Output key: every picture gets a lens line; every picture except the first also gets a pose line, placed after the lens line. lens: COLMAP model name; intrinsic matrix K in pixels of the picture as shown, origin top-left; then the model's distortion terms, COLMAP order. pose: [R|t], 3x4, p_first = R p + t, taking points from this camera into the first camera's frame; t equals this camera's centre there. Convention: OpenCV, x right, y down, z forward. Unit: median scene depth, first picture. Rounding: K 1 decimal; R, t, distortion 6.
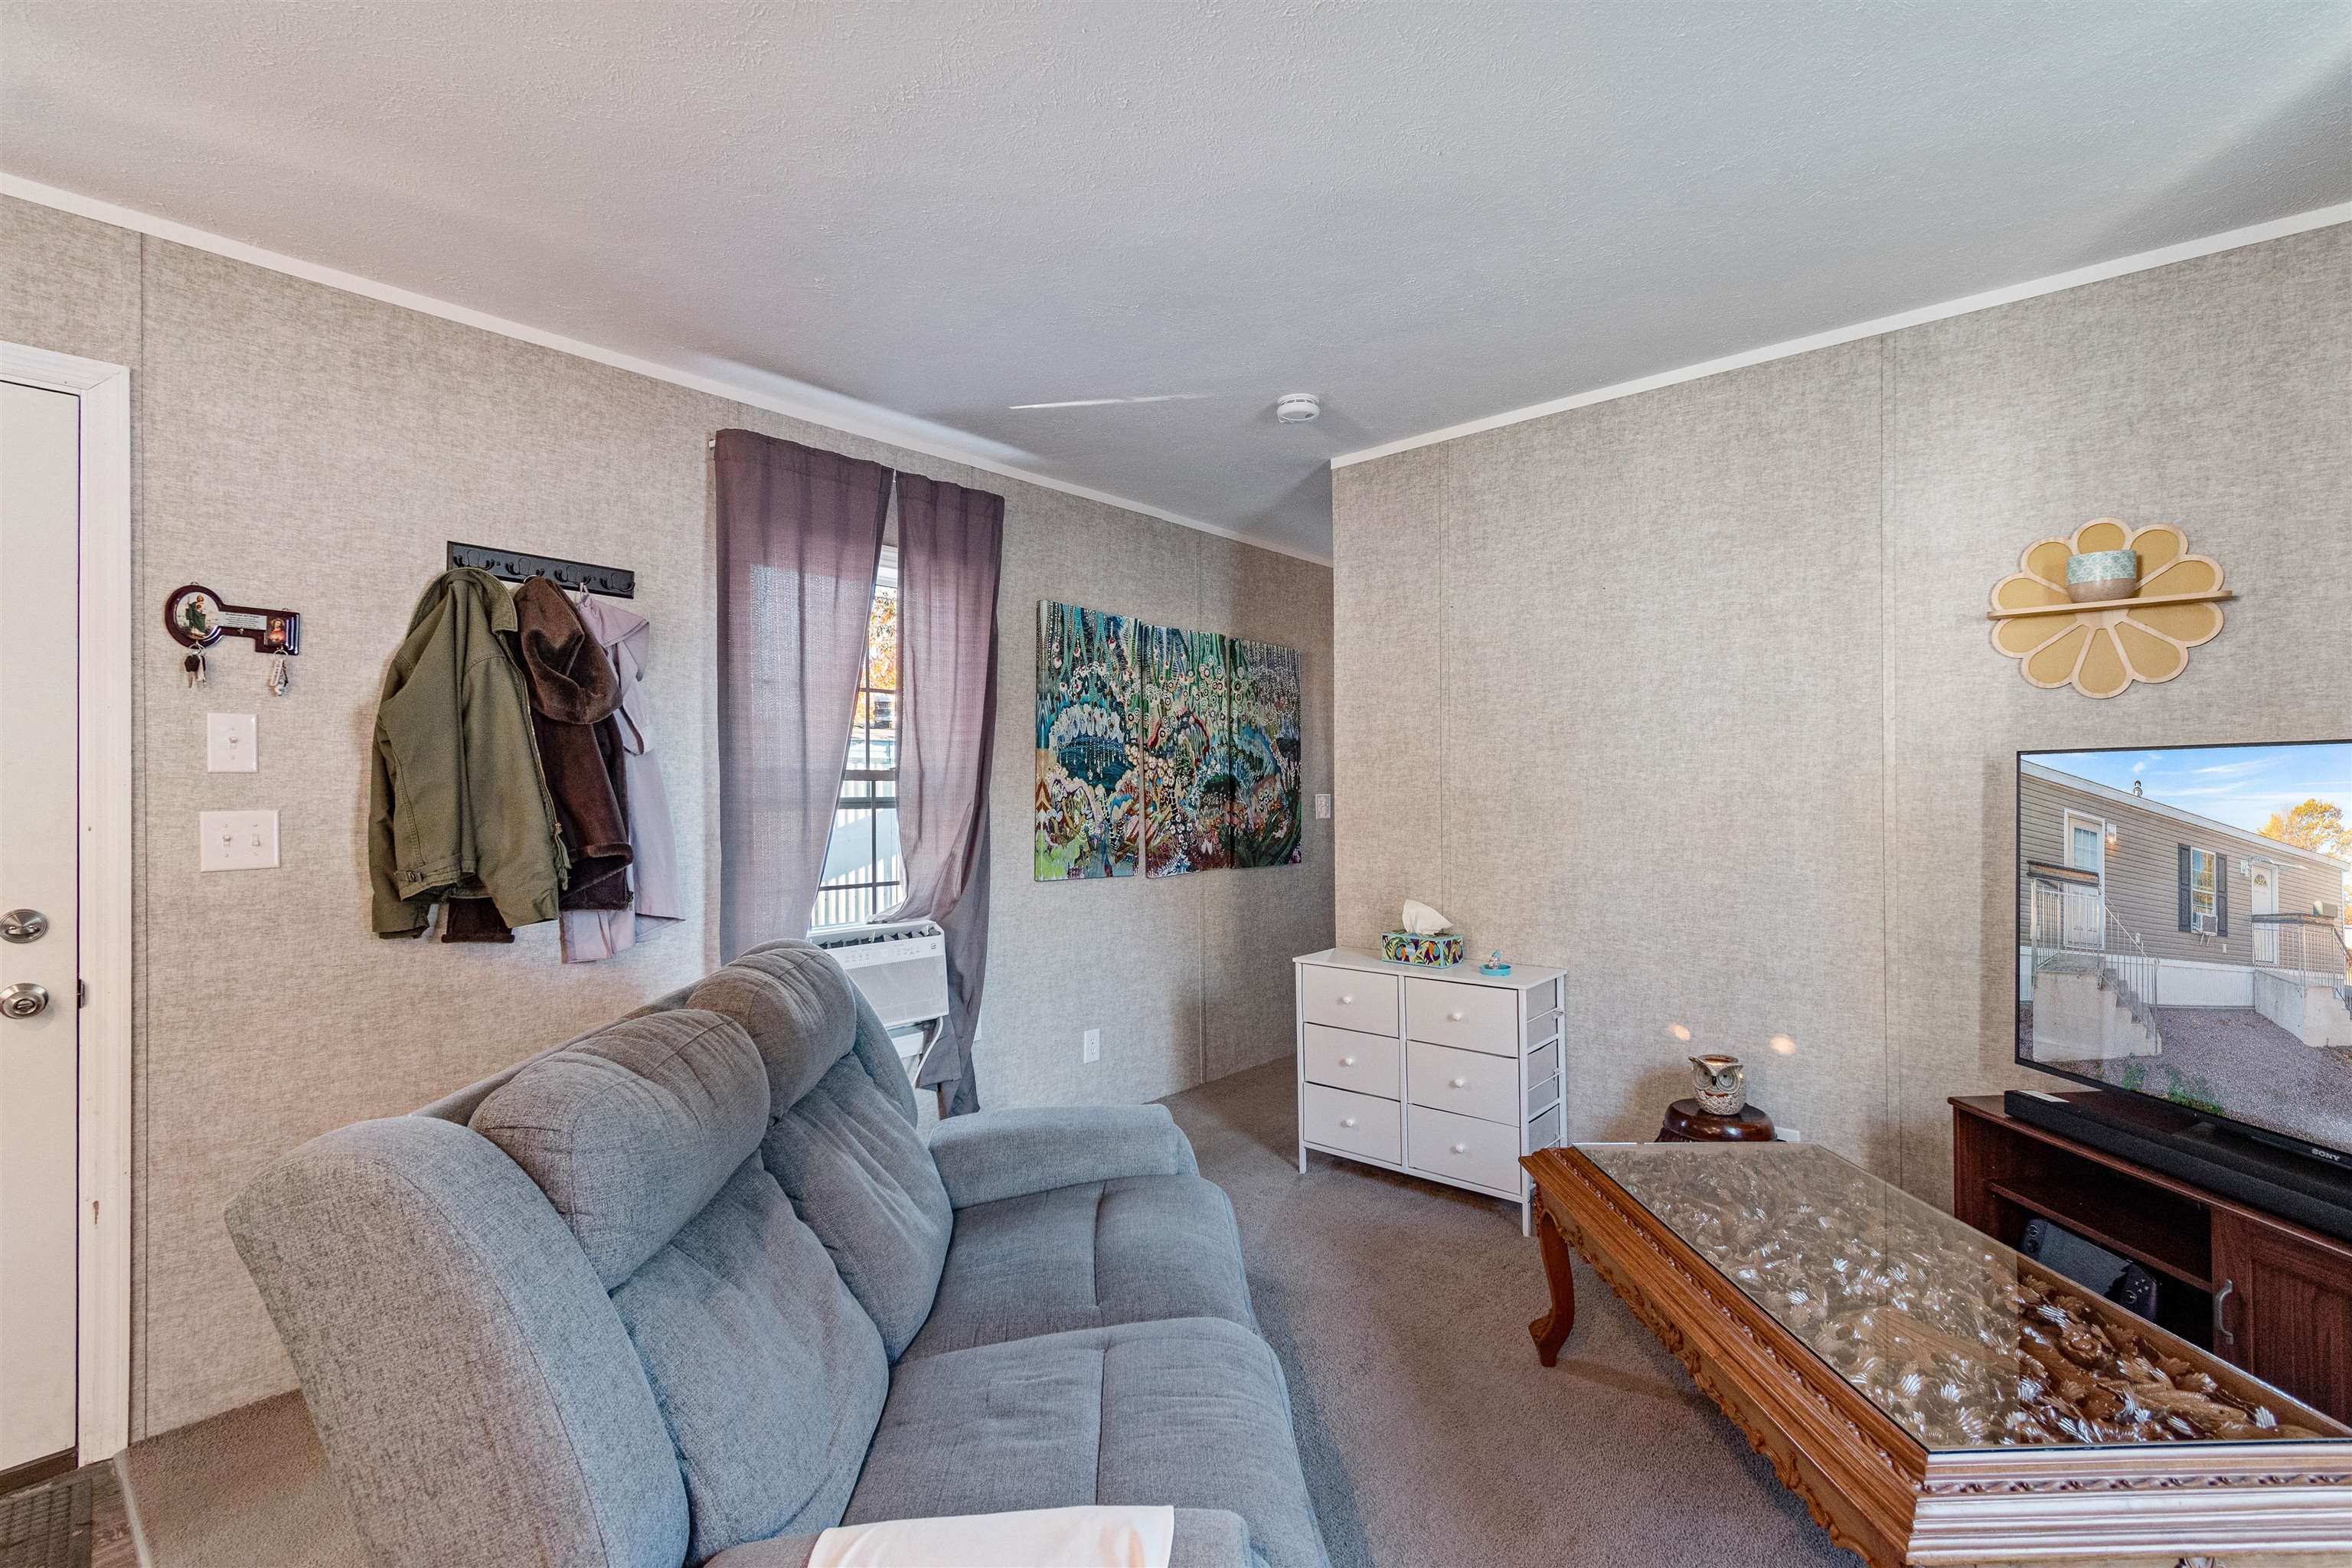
lens RADIAL K [[1051.3, 0, 1195.2], [0, 1051.3, 789.4], [0, 0, 1]] dist [0.001813, 0.000273]
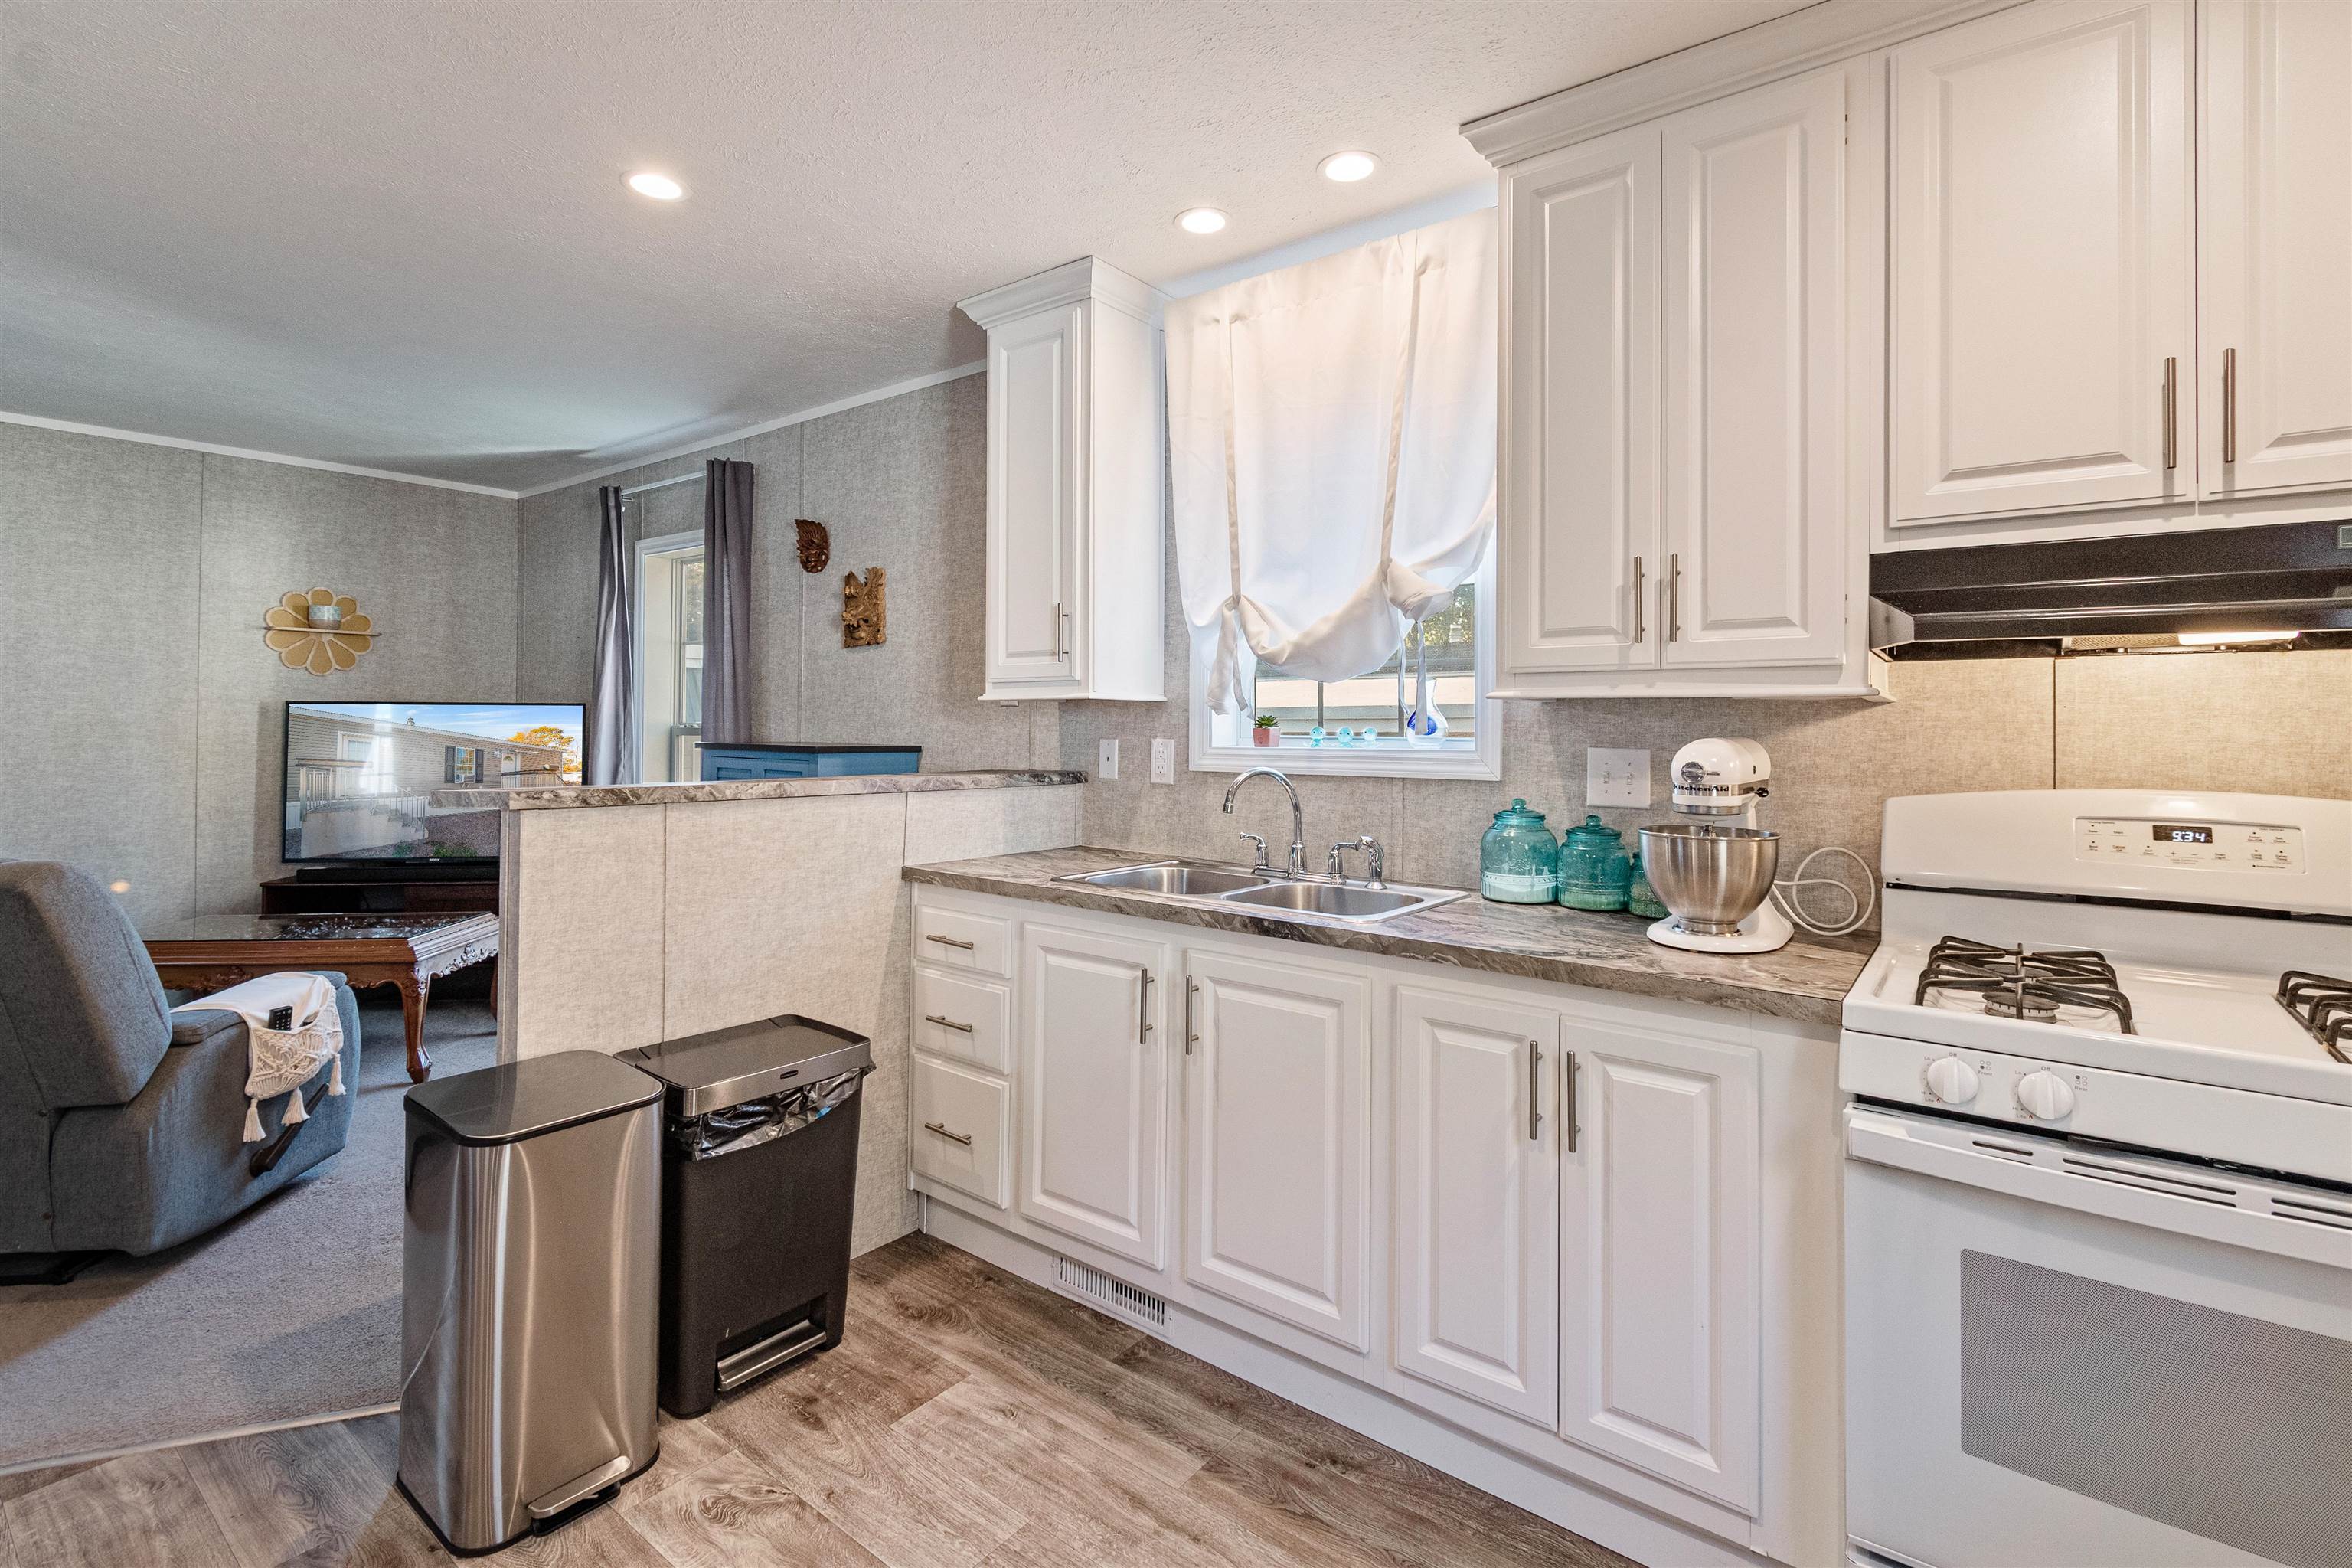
lens RADIAL K [[1102.9, 0, 1199.9], [0, 1102.9, 713.7], [0, 0, 1]] dist [-0.000891, -0.000756]
pose [[-0.057290, 0.014989, 0.998245, -1.141831], [-0.003161, 0.999880, -0.015195, 0.010682], [-0.998353, -0.004026, -0.057236, -0.478120]]
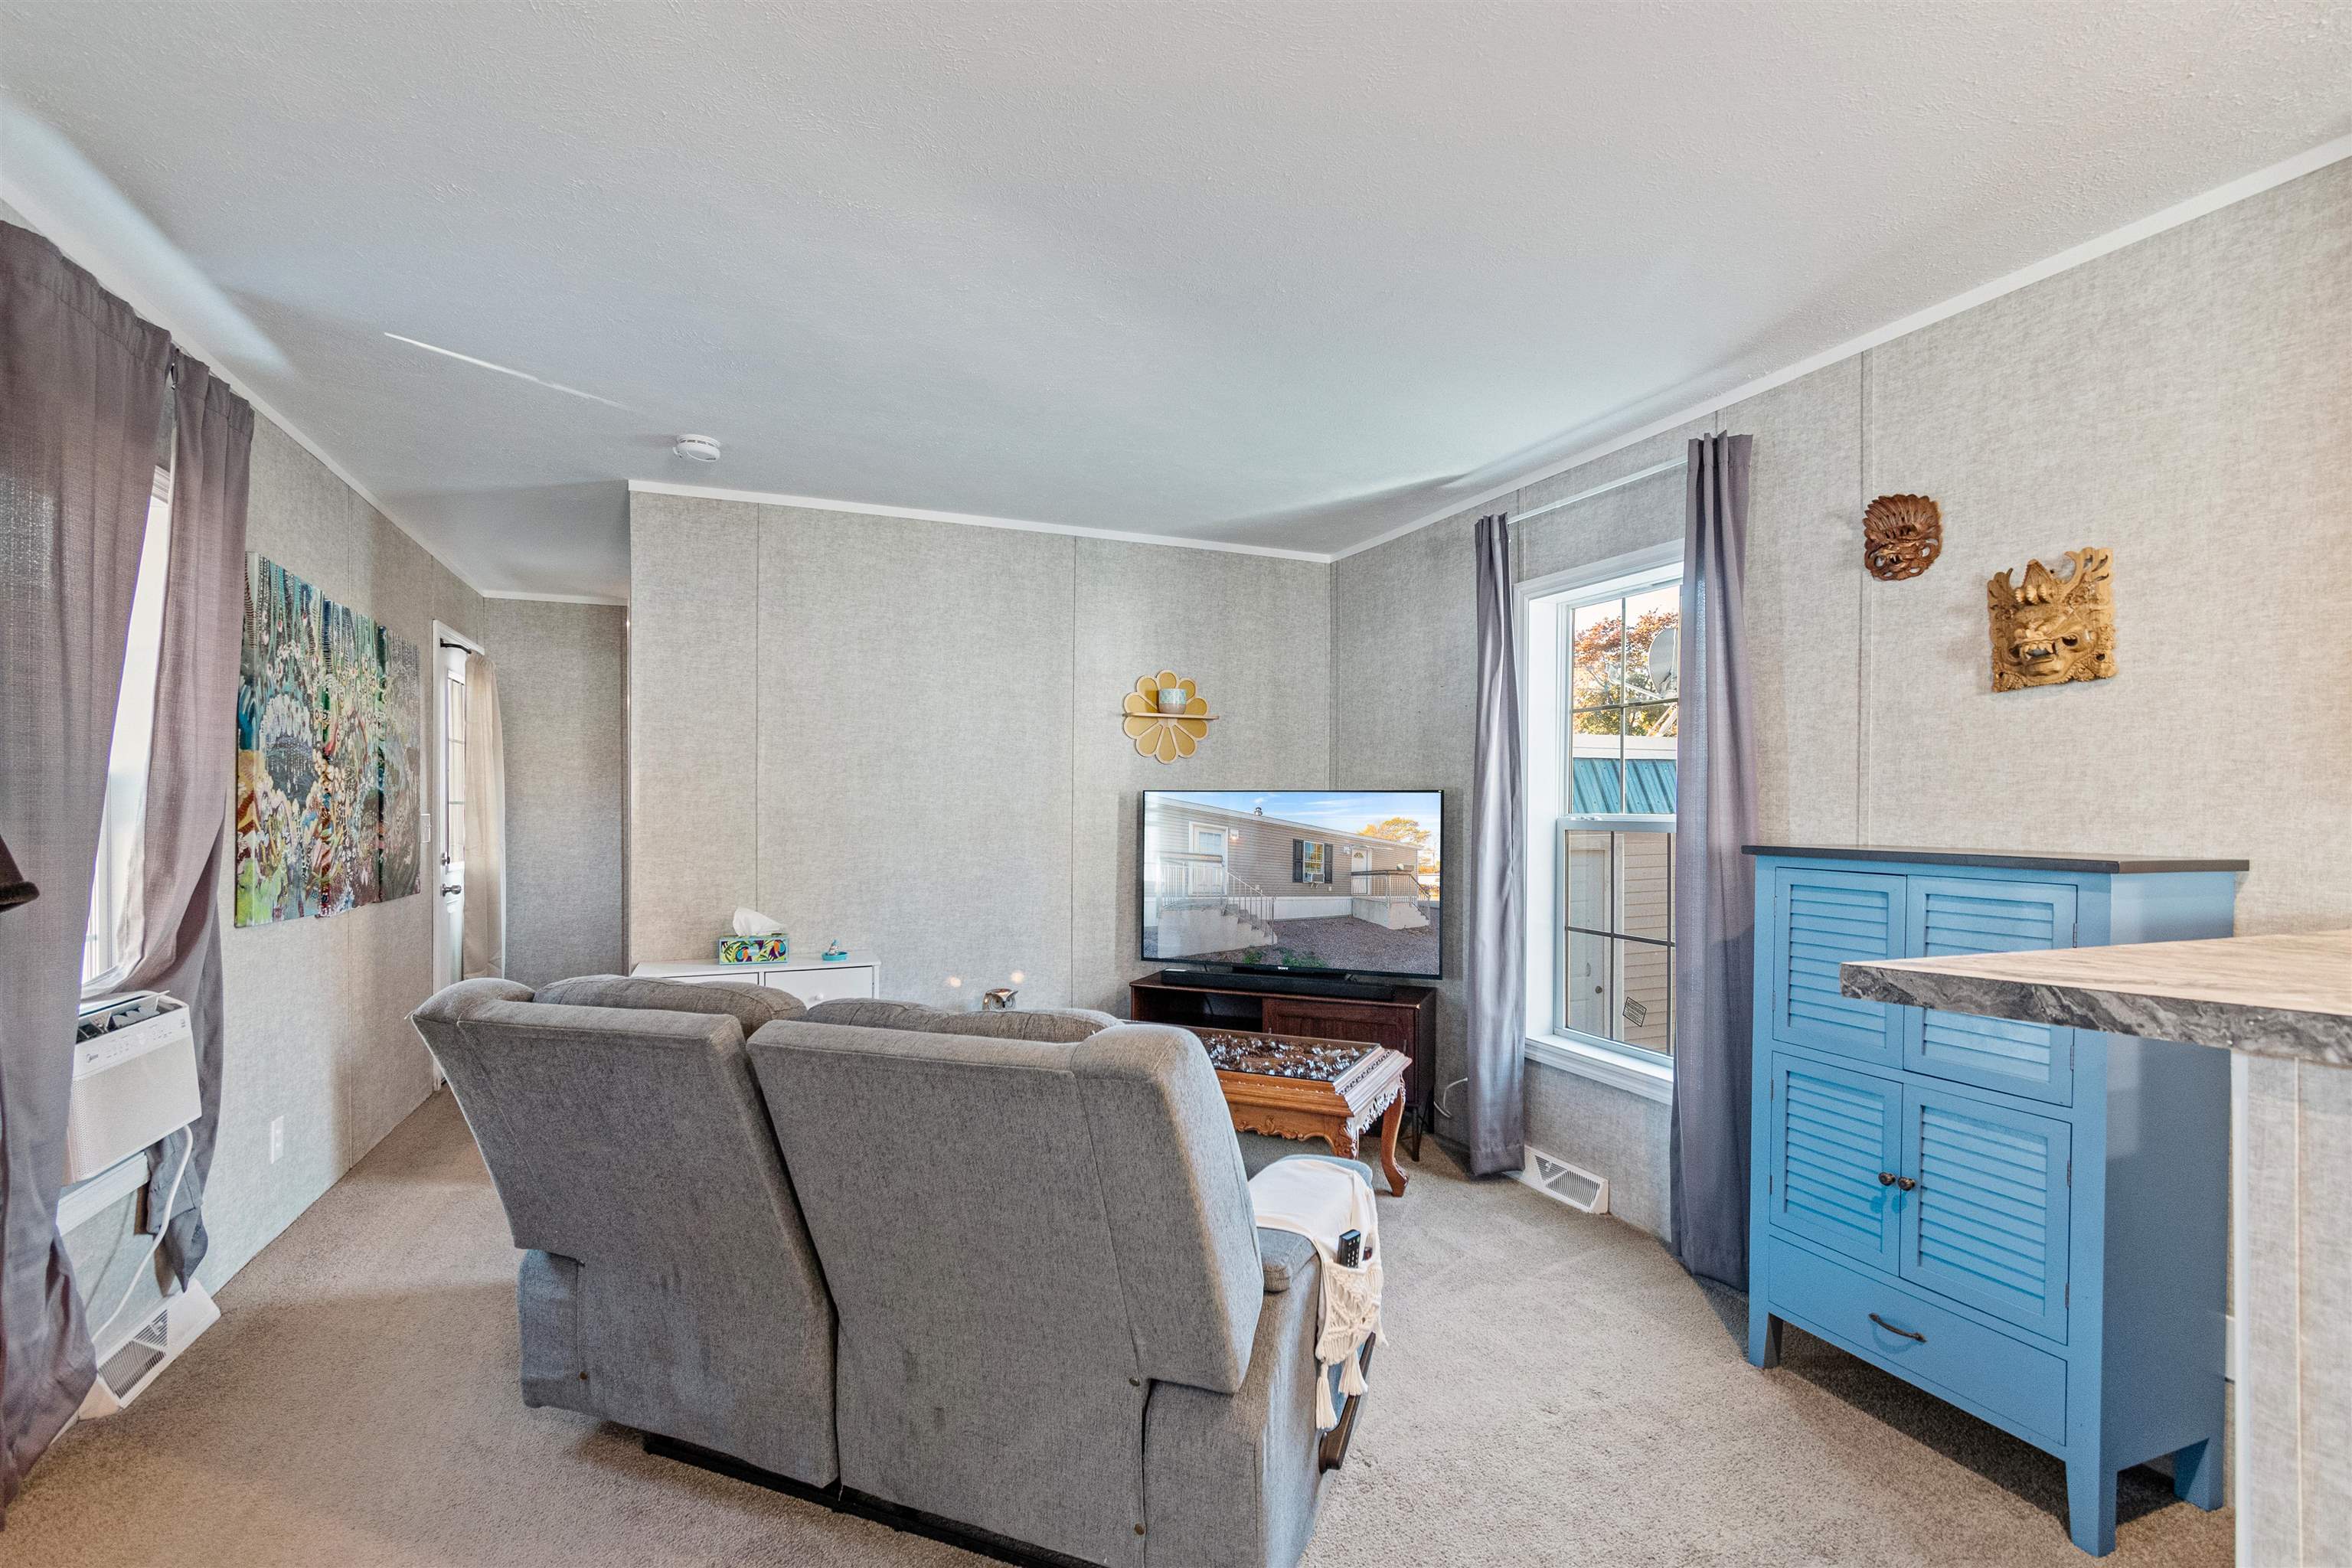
lens RADIAL K [[1070.3, 0, 1178.6], [0, 1070.3, 814.4], [0, 0, 1]] dist [0.000809, 0.000136]
pose [[0.449165, 0.003063, 0.893444, -0.737178], [-0.005308, 0.999986, -0.000759, 0.005615], [-0.893433, -0.004401, 0.449175, 0.090679]]
